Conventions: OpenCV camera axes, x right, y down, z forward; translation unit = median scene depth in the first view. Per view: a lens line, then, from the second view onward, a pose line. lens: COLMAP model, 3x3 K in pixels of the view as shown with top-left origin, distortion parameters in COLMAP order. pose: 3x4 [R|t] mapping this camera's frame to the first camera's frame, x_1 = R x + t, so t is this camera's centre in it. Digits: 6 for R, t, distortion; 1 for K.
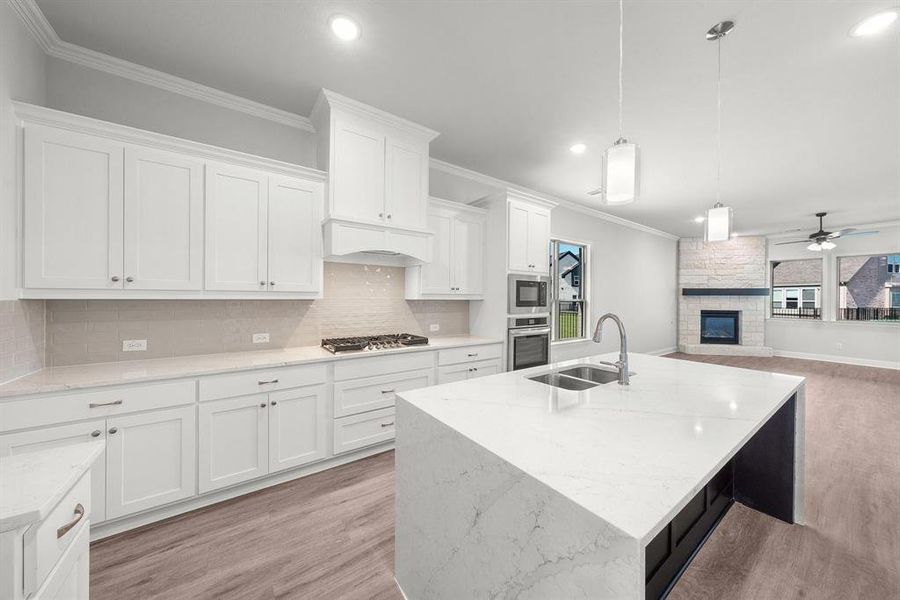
lens RADIAL K [[308.9, 0, 451.2], [0, 308.9, 297.4], [0, 0, 1]] dist [0.000693, 0.000064]
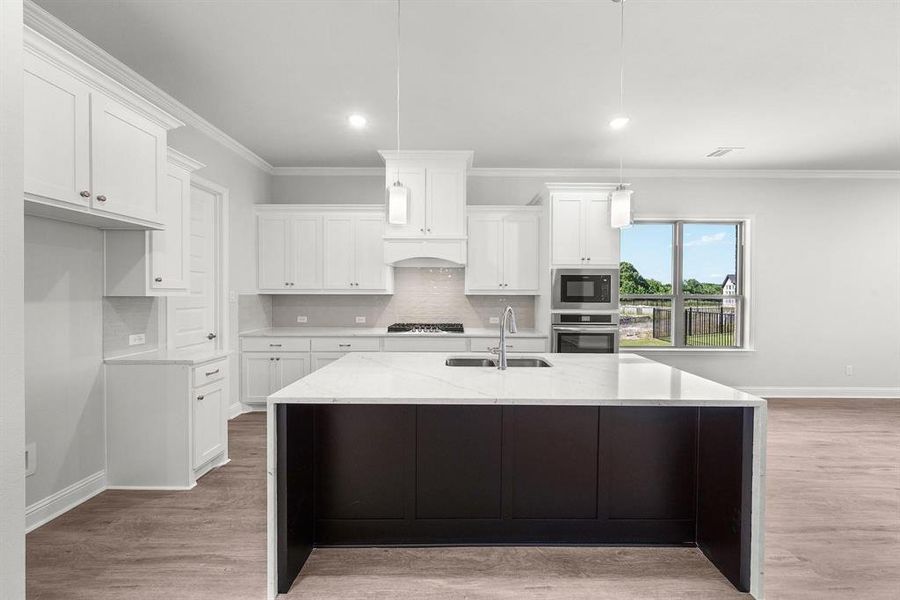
lens RADIAL K [[323.6, 0, 458.1], [0, 323.6, 295.4], [0, 0, 1]] dist [0.000525, 0.000032]
pose [[0.813780, 0.001596, -0.581171, 0.620360], [0.002385, 0.999979, 0.006086, 0.002095], [0.581168, -0.006339, 0.813759, -0.024013]]
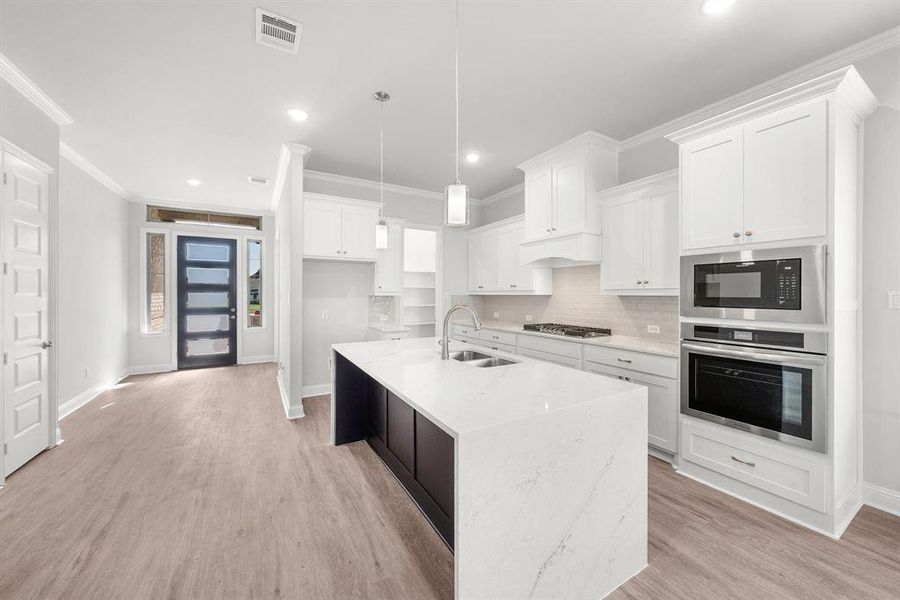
lens RADIAL K [[332.8, 0, 455.4], [0, 332.8, 295.2], [0, 0, 1]] dist [-0.000893, -0.000004]
pose [[-0.083854, -0.002675, -0.996474, 1.075475], [0.000502, 0.999996, -0.002726, 0.009731], [0.996478, -0.000729, -0.083852, 0.649838]]
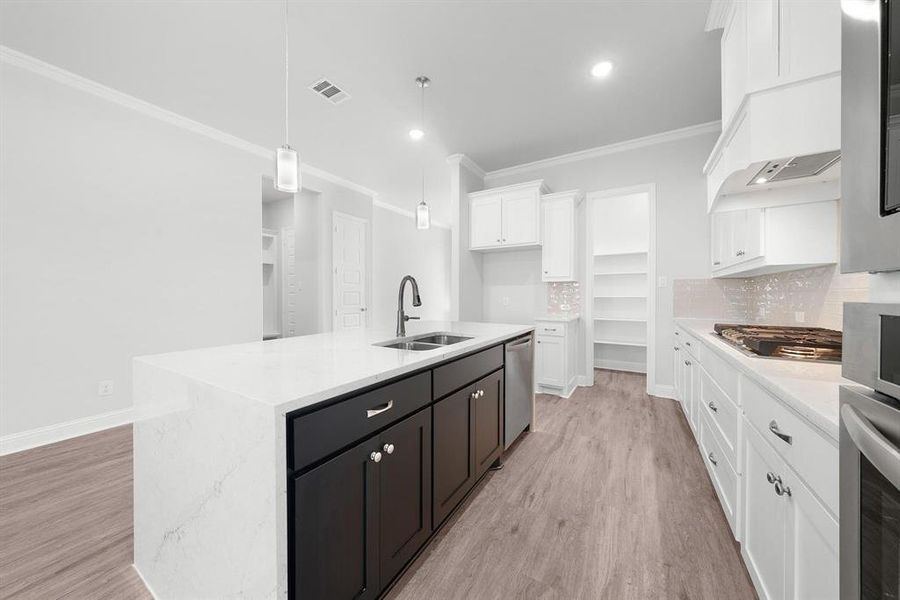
lens RADIAL K [[308.9, 0, 451.2], [0, 308.9, 297.4], [0, 0, 1]] dist [0.000693, 0.000064]
pose [[-0.920330, -0.003565, -0.391127, 0.467200], [-0.004312, 0.999990, 0.001031, 0.073744], [0.391120, 0.002635, -0.920336, 1.201911]]
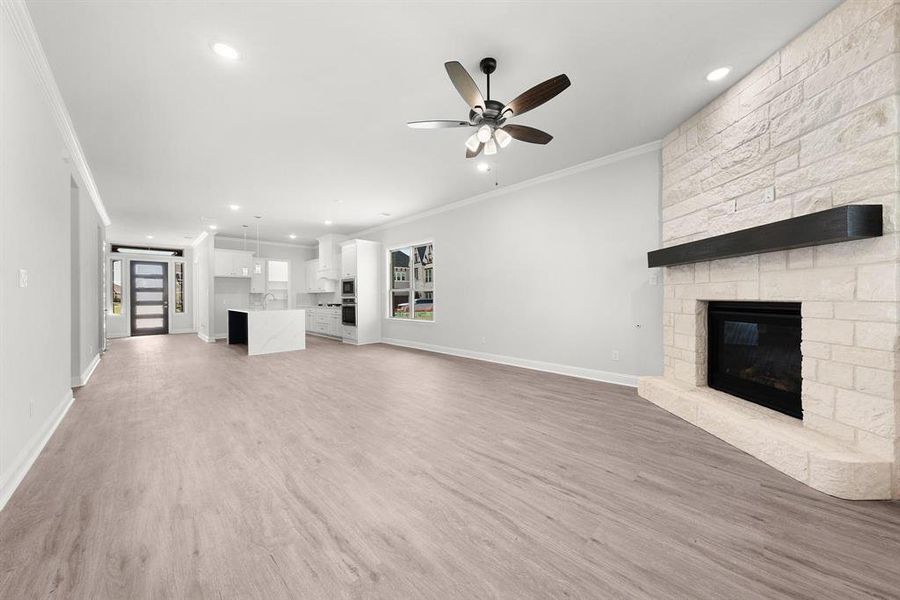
lens RADIAL K [[315.4, 0, 448.7], [0, 315.4, 296.2], [0, 0, 1]] dist [0.010046, 0.000007]
pose [[0.146159, -0.011279, -0.989197, 3.000979], [0.010958, 0.999892, -0.009782, 0.092980], [0.989200, -0.009410, 0.146267, 1.637131]]
